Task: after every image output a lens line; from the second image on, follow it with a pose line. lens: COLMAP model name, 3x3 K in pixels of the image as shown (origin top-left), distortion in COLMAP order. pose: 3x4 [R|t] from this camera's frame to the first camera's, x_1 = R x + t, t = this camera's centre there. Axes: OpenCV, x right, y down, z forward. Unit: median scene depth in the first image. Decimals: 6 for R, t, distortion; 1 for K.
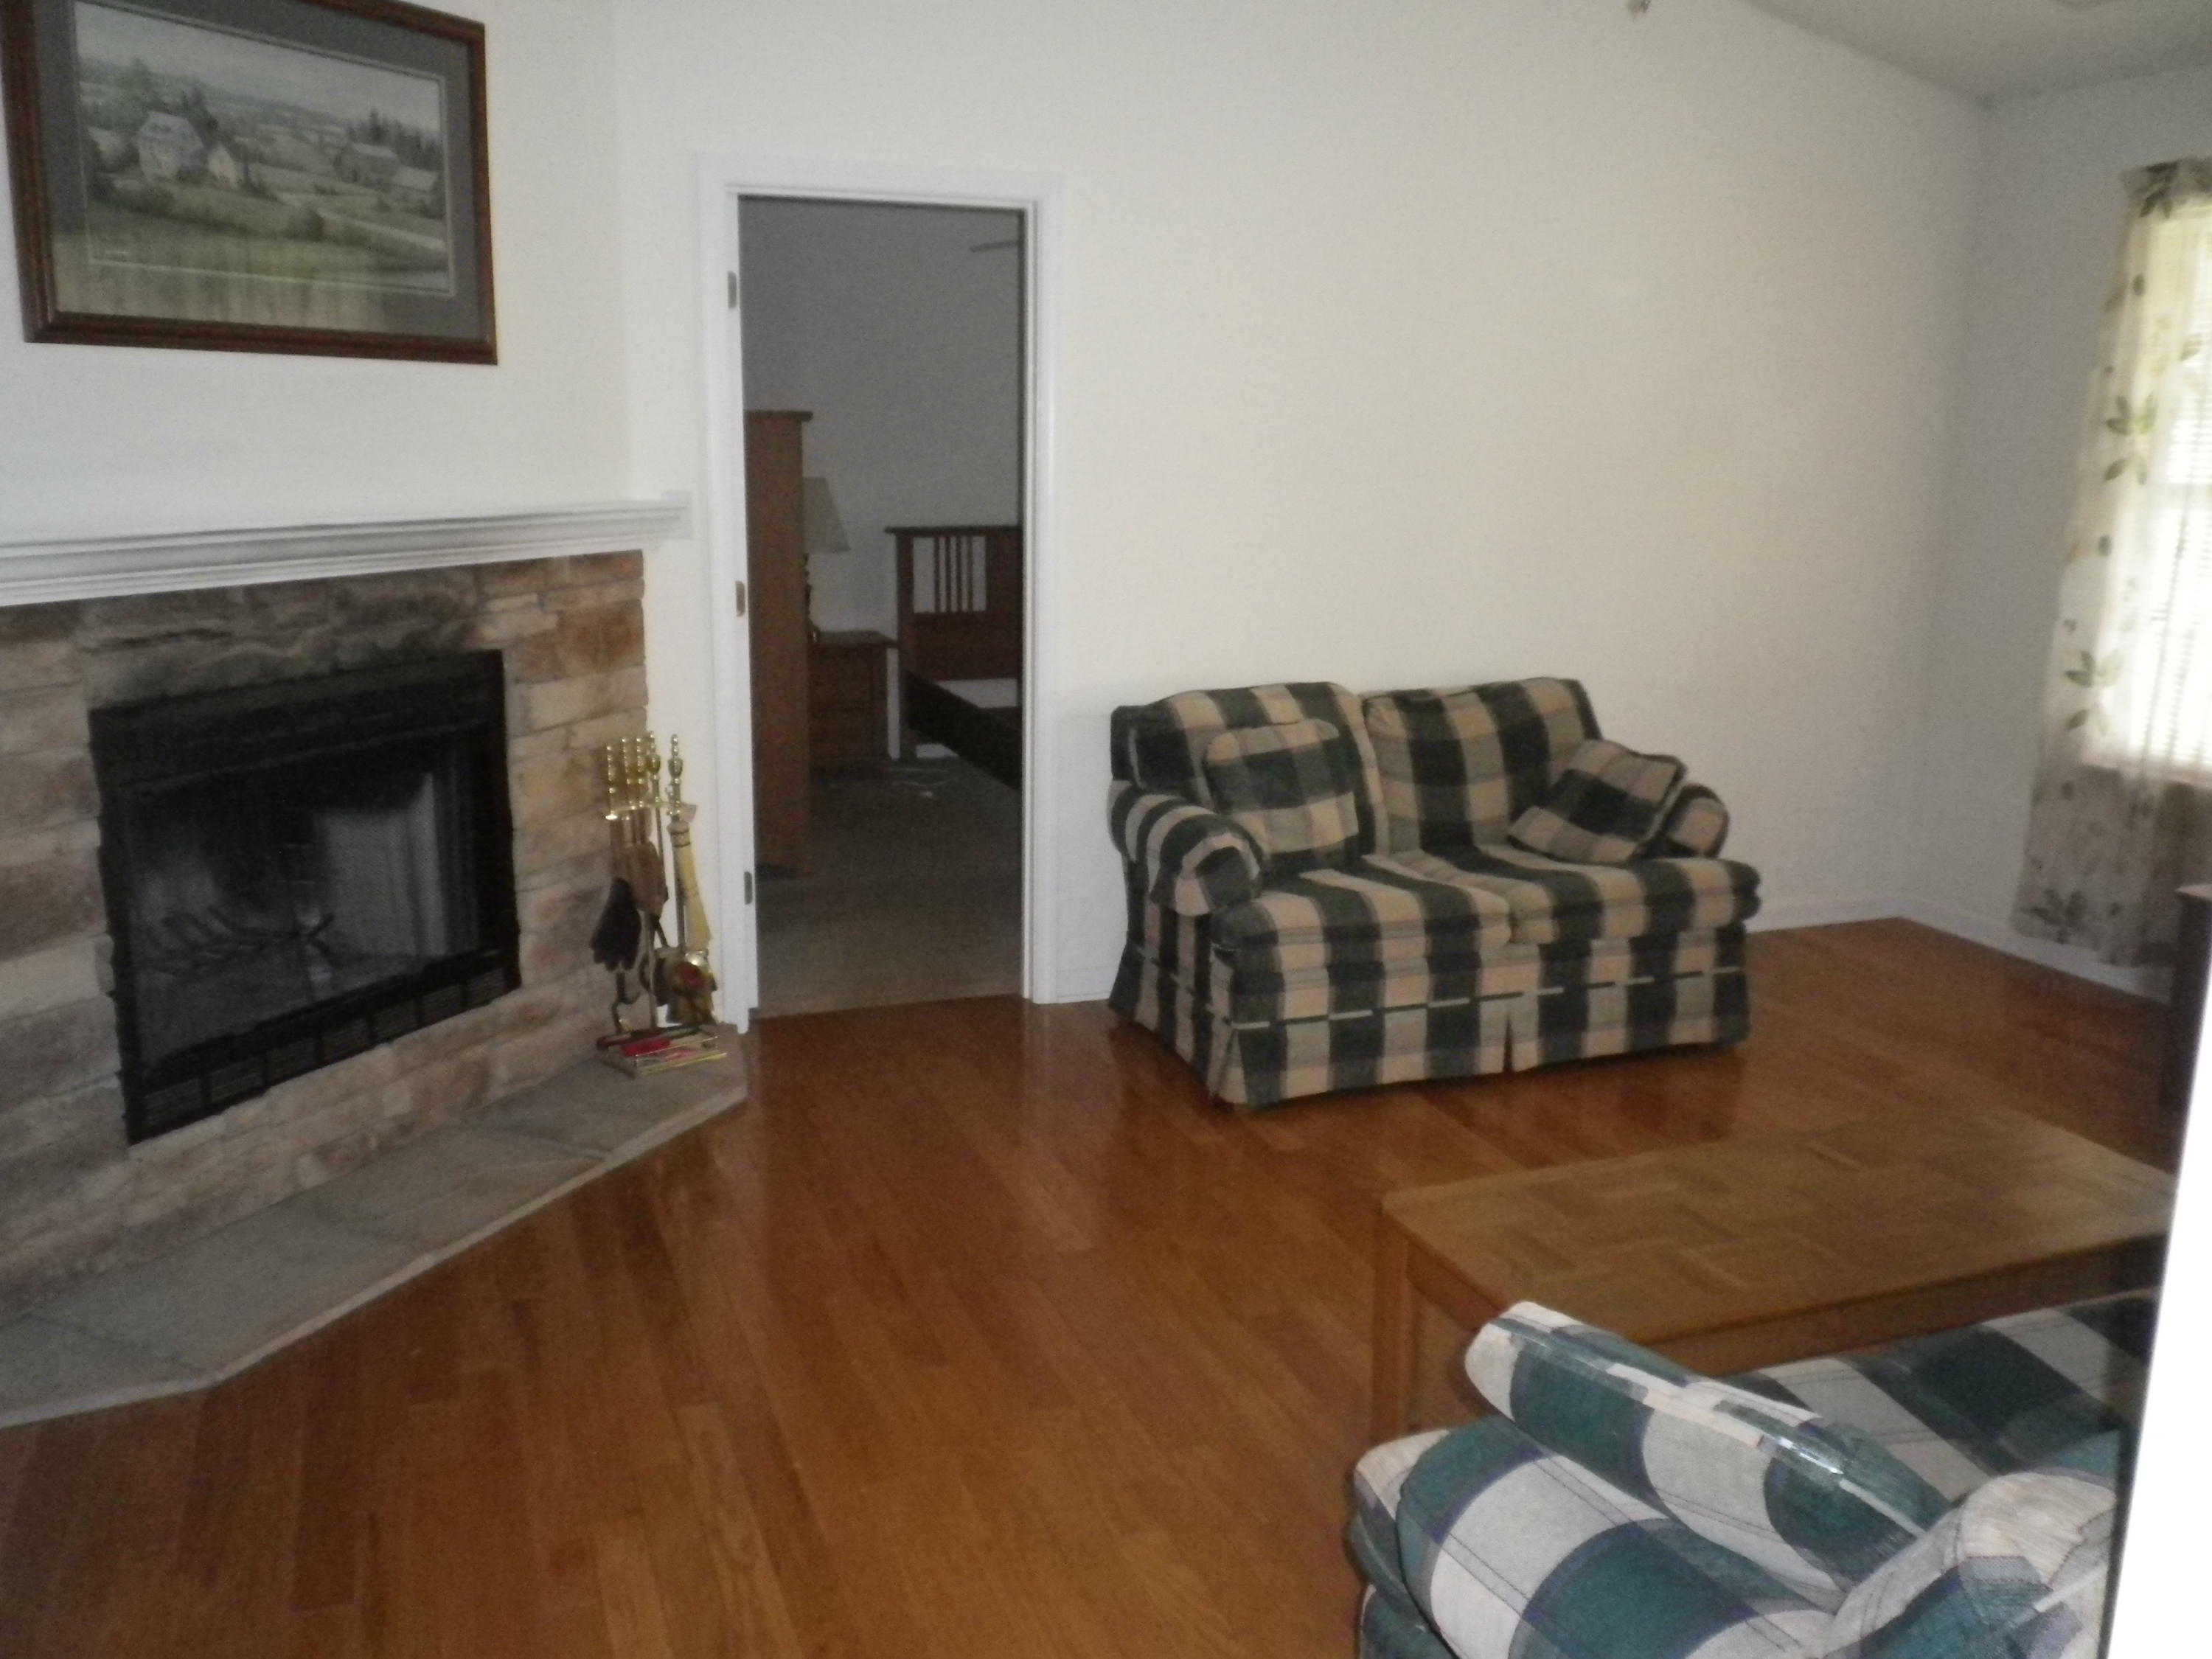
lens RADIAL K [[1899.5, 0, 1114.5], [0, 1899.5, 826.1], [0, 0, 1]] dist [0.015322, -0.007160]
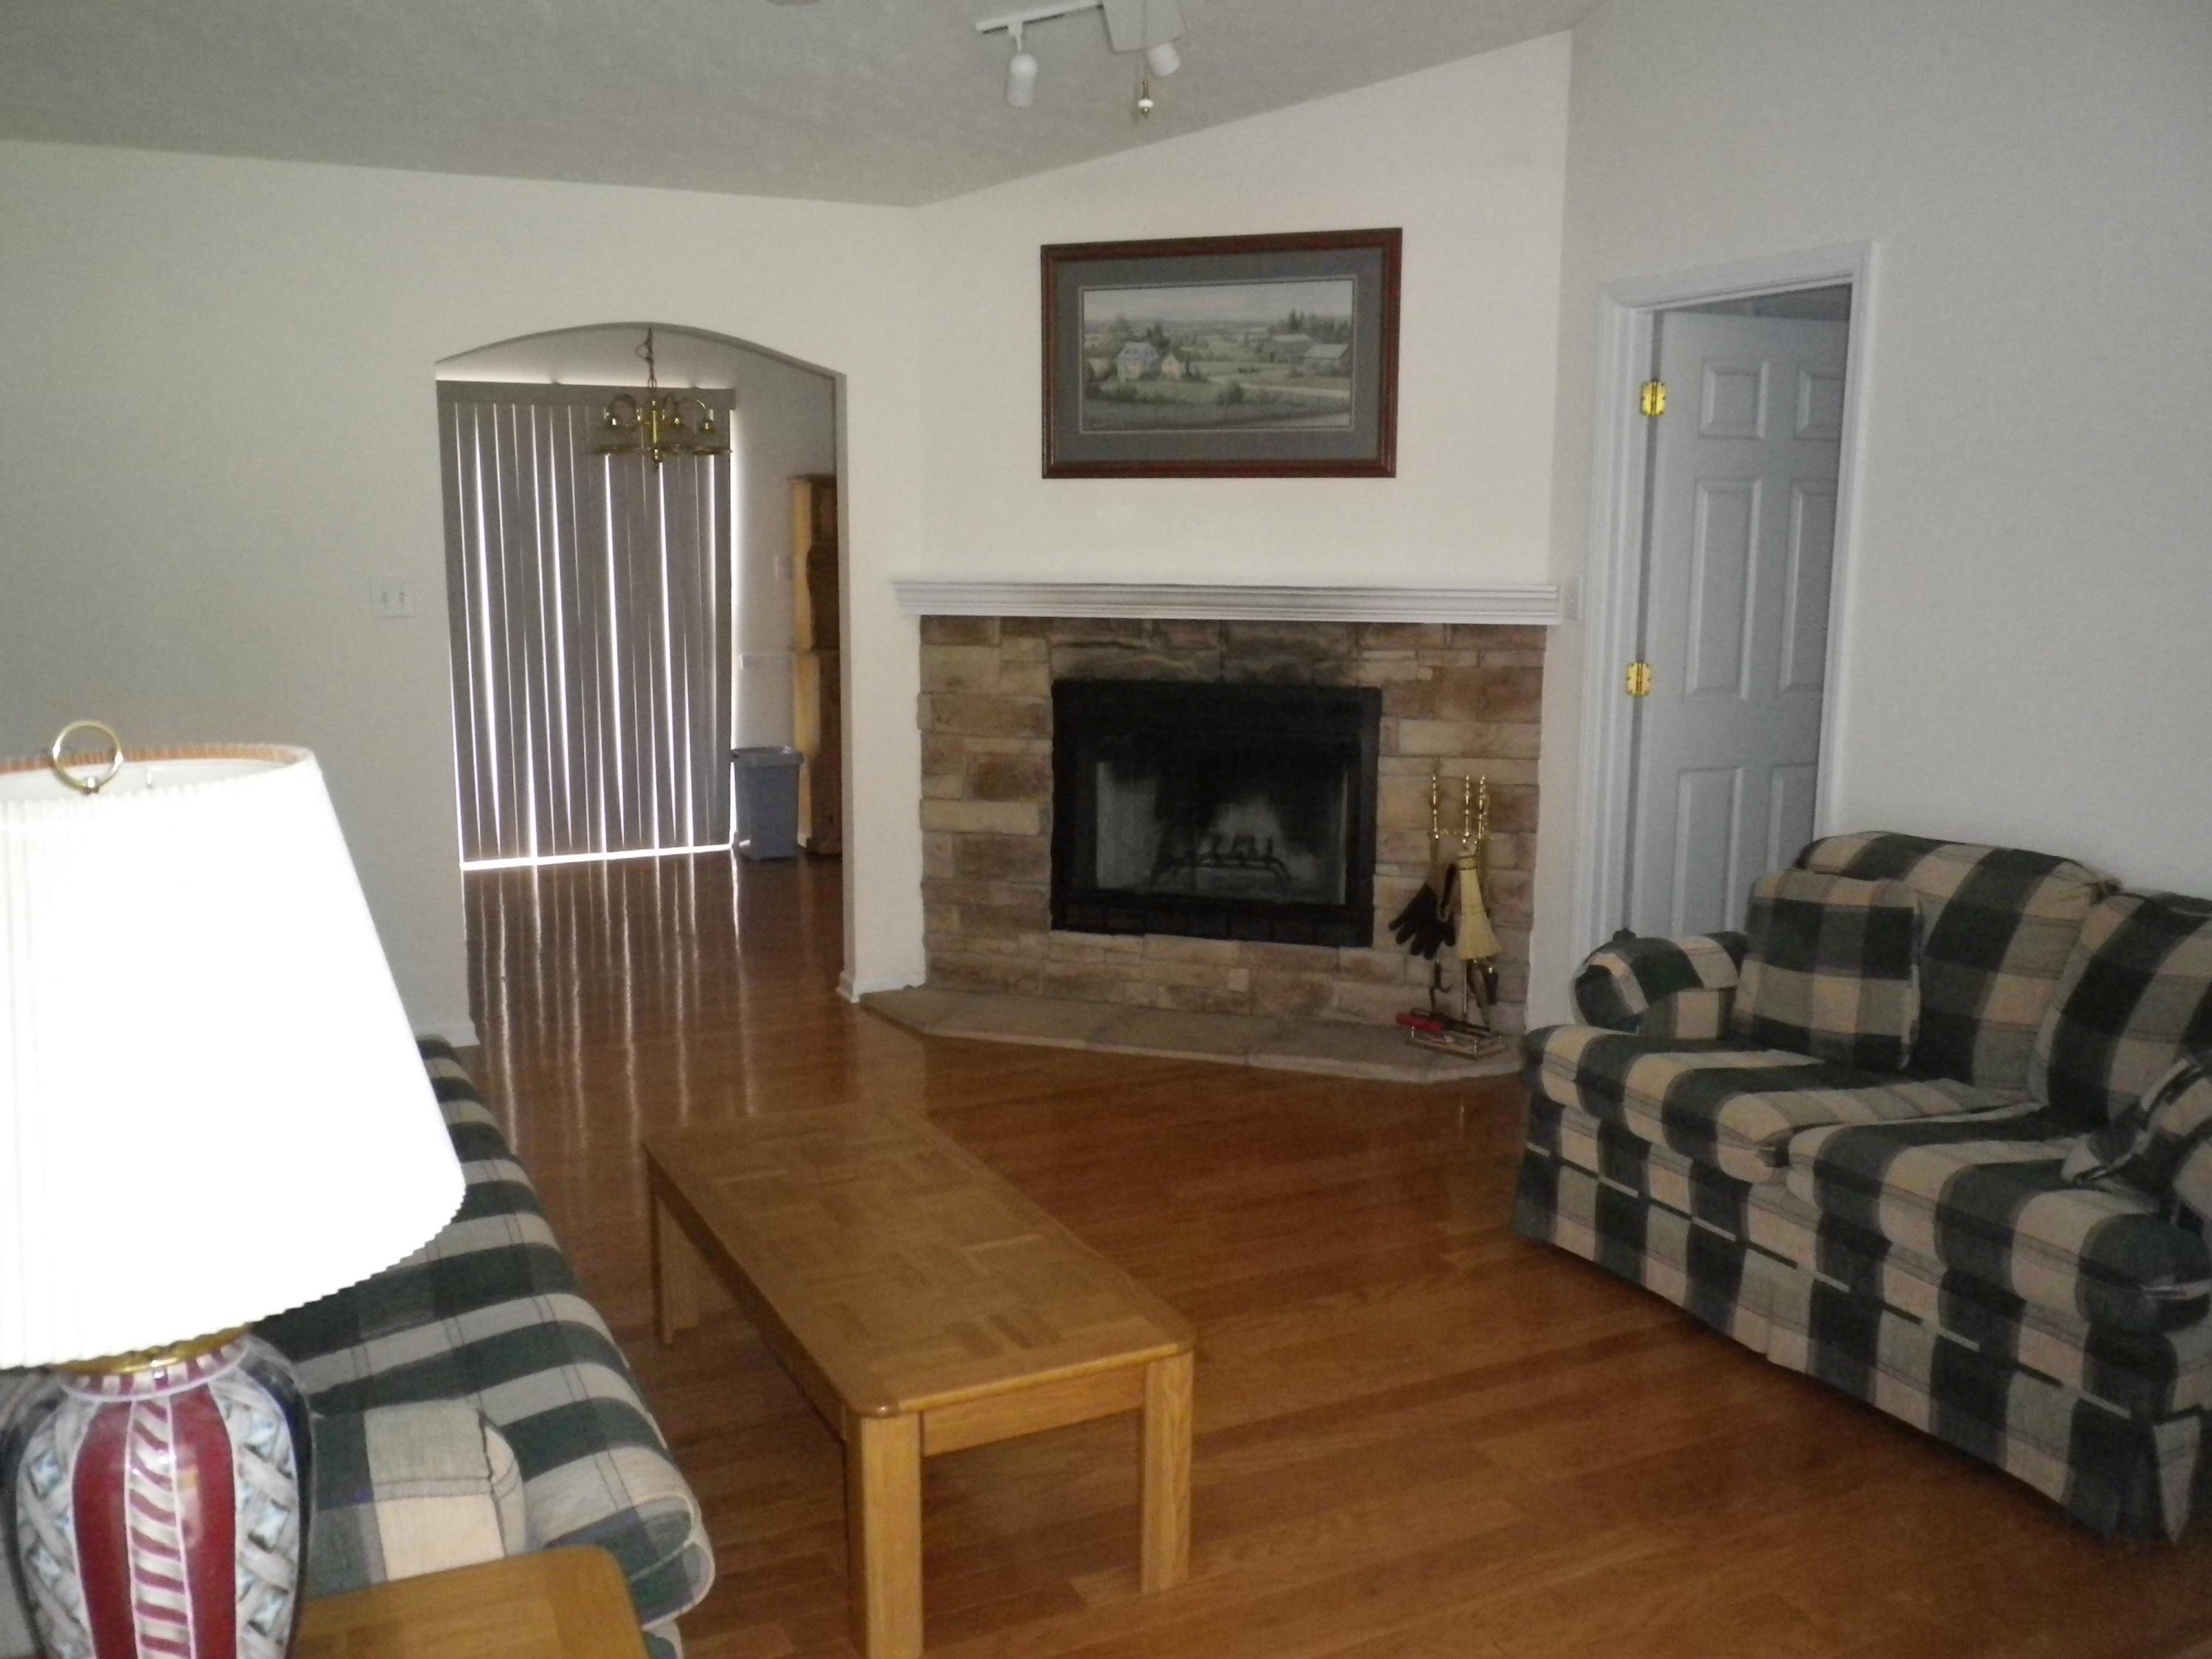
lens RADIAL K [[1899.5, 0, 1127.9], [0, 1899.5, 831.9], [0, 0, 1]] dist [0.015322, -0.007160]
pose [[0.087166, 0.144300, -0.985687, 1.123183], [-0.210142, 0.969852, 0.123399, -0.139645], [0.973777, 0.196379, 0.114861, 0.792222]]
